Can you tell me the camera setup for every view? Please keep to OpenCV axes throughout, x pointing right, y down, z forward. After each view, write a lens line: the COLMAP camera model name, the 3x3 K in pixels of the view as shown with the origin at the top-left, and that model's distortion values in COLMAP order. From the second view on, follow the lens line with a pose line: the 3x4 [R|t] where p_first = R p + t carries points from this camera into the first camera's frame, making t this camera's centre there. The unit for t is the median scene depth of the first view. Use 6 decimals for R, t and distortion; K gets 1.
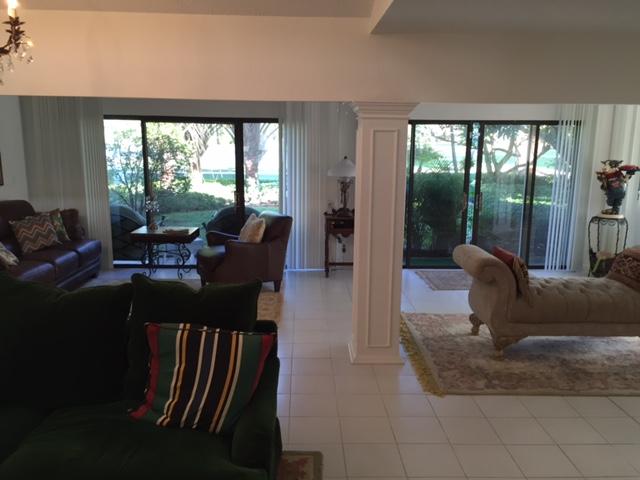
lens RADIAL K [[543.0, 0, 320.0], [0, 543.0, 236.7], [0, 0, 1]] dist [0.058891, -0.047973]
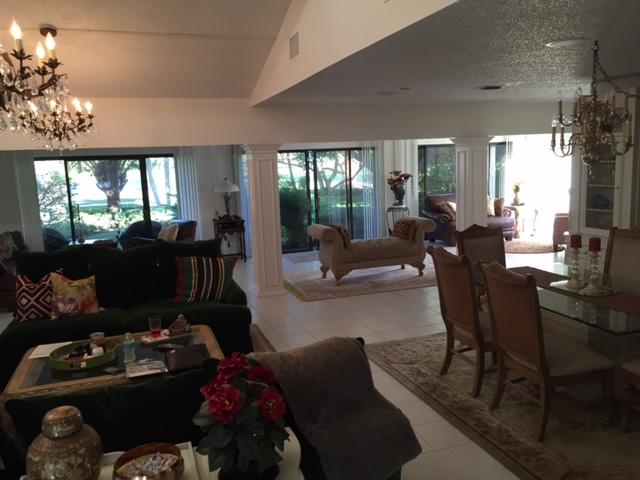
lens RADIAL K [[543.0, 0, 319.5], [0, 543.0, 242.2], [0, 0, 1]] dist [0.058891, -0.047973]
pose [[0.954390, -0.093317, 0.283605, -0.135636], [0.103238, 0.994451, -0.020207, 0.071846], [-0.280145, 0.048564, 0.958728, -0.419223]]
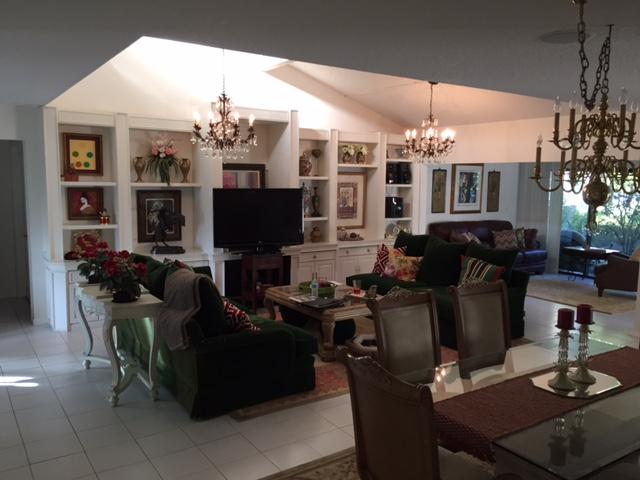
lens RADIAL K [[543.0, 0, 319.4], [0, 543.0, 239.0], [0, 0, 1]] dist [0.058891, -0.047973]
pose [[0.531424, 0.094963, -0.841766, 0.521498], [-0.160026, 0.987059, 0.010327, 0.057445], [0.831854, 0.129217, 0.539743, -0.336808]]
